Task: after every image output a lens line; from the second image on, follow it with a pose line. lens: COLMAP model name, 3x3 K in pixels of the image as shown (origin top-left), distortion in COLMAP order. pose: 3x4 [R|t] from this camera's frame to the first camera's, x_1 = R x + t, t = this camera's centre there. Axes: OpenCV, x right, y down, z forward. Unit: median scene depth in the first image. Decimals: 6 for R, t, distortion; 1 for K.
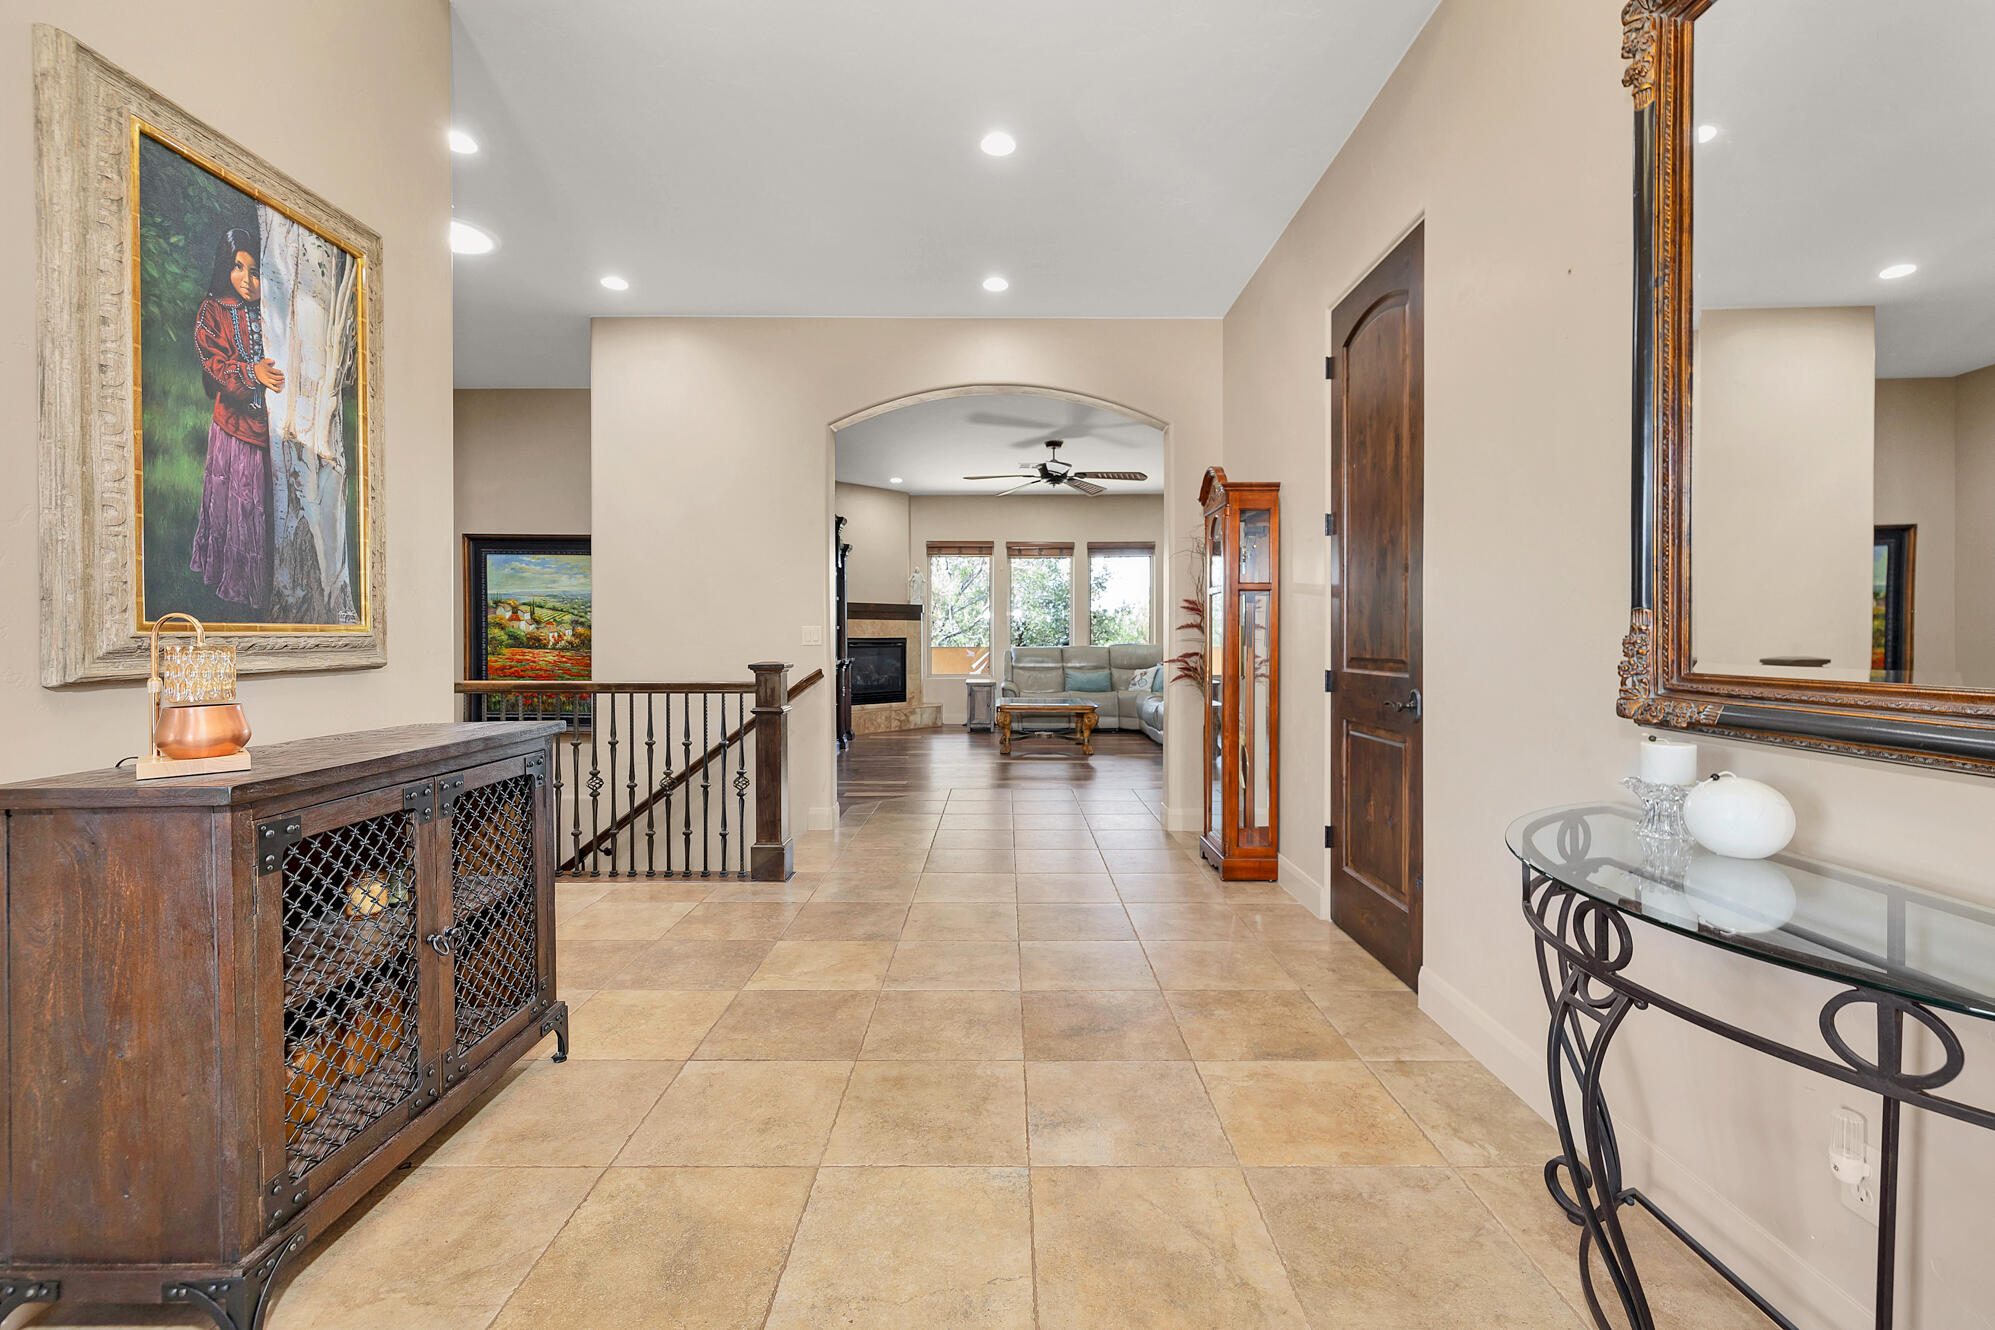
lens RADIAL K [[854.1, 0, 996.3], [0, 854.1, 652.0], [0, 0, 1]] dist [0.003401, 0.000274]
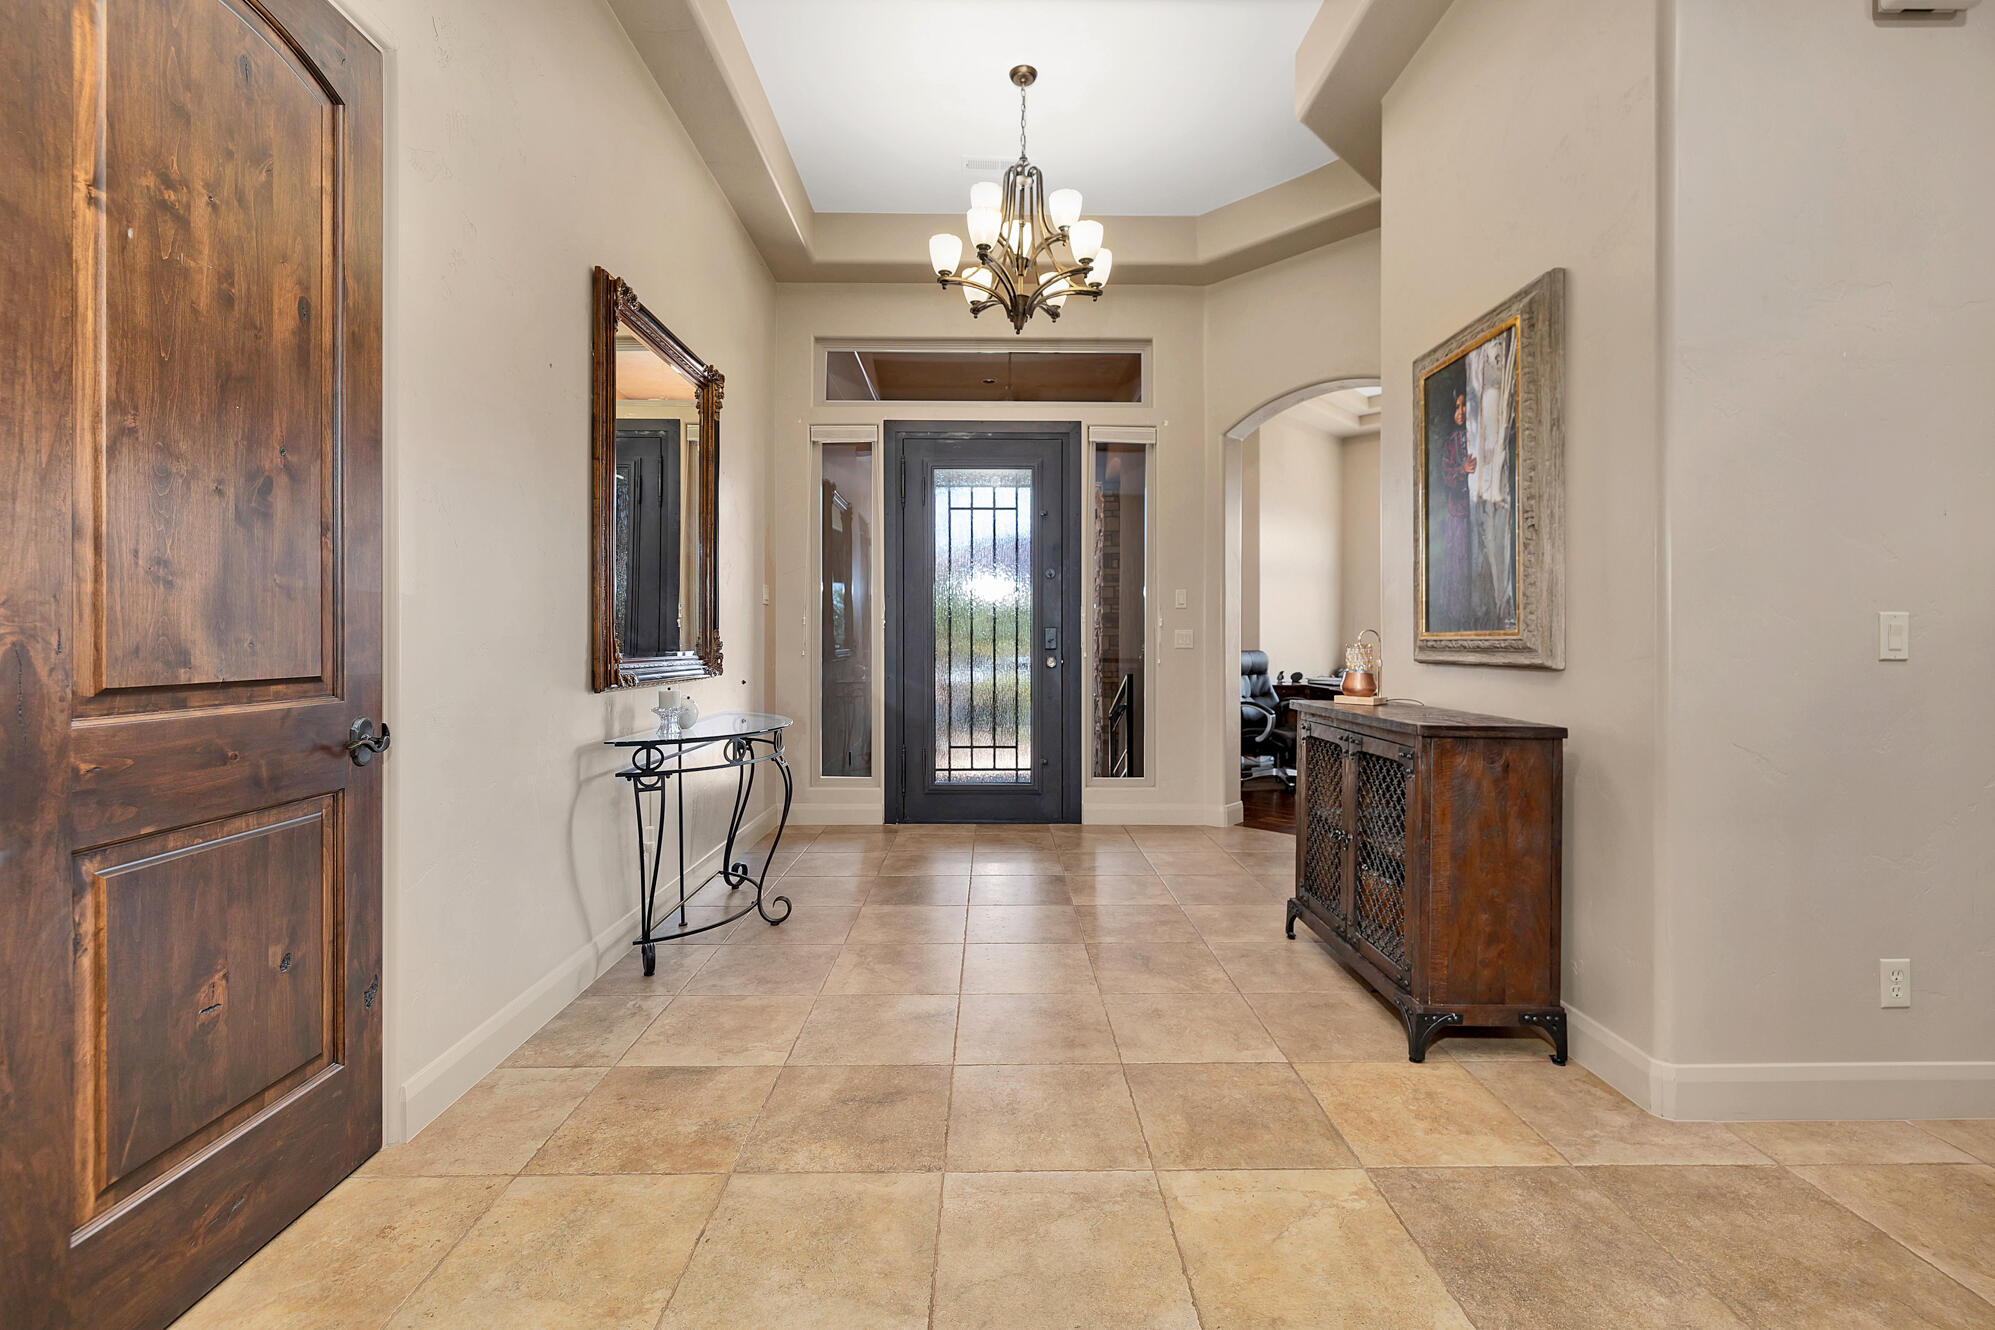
lens RADIAL K [[854.1, 0, 1005.7], [0, 854.1, 644.3], [0, 0, 1]] dist [0.003401, 0.000274]
pose [[-0.999653, -0.000431, -0.026320, -0.001618], [-0.001030, 0.999741, 0.022734, -0.039537], [0.026304, 0.022753, -0.999395, 2.252993]]
